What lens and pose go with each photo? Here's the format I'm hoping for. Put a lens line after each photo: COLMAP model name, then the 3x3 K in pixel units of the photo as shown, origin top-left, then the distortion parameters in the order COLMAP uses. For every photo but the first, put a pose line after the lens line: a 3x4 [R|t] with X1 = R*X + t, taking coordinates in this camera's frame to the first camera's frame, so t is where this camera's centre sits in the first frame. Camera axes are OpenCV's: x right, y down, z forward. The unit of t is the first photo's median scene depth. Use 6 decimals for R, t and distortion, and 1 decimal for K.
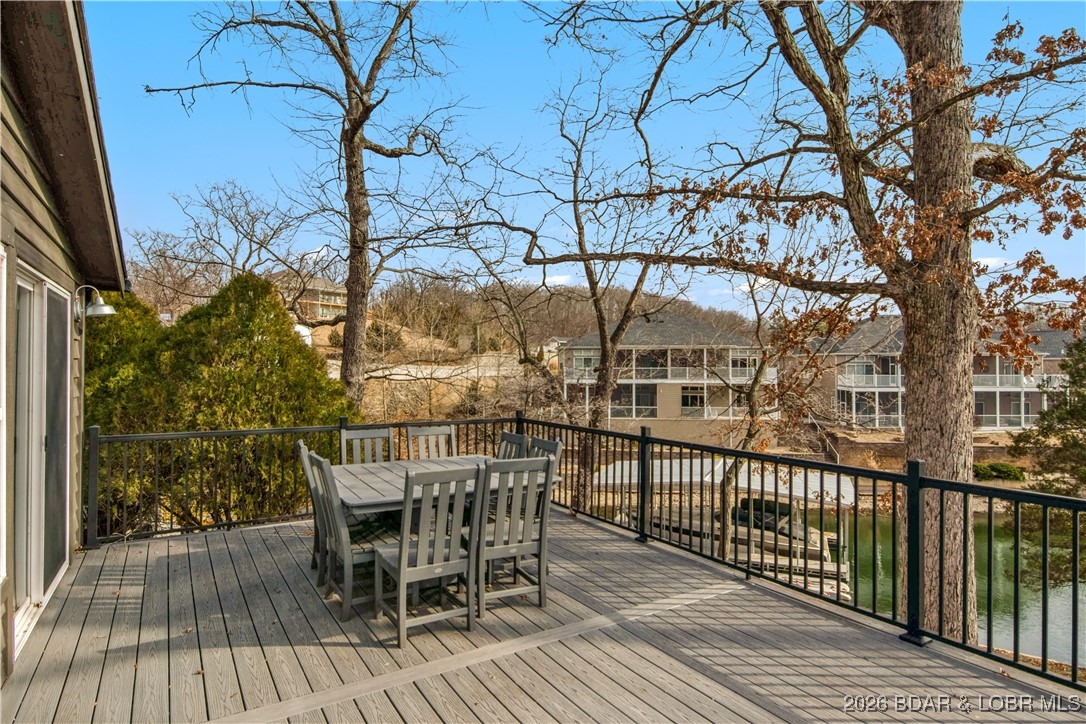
lens RADIAL K [[597.6, 0, 536.4], [0, 597.6, 365.4], [0, 0, 1]] dist [0.002699, 0.000781]
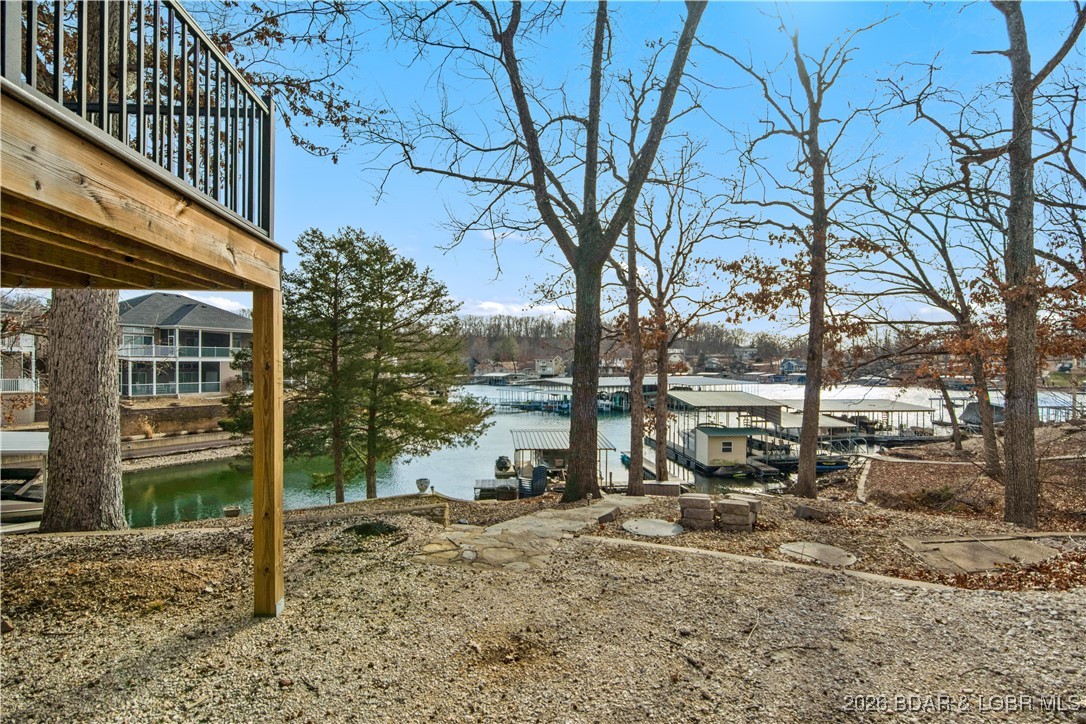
lens RADIAL K [[539.2, 0, 540.5], [0, 539.2, 366.1], [0, 0, 1]] dist [0.009484, -0.001891]
pose [[0.441478, 0.008538, 0.897231, 0.046479], [-0.019015, 0.999819, -0.000159, 0.136271], [-0.897070, -0.016990, 0.441561, -0.103867]]
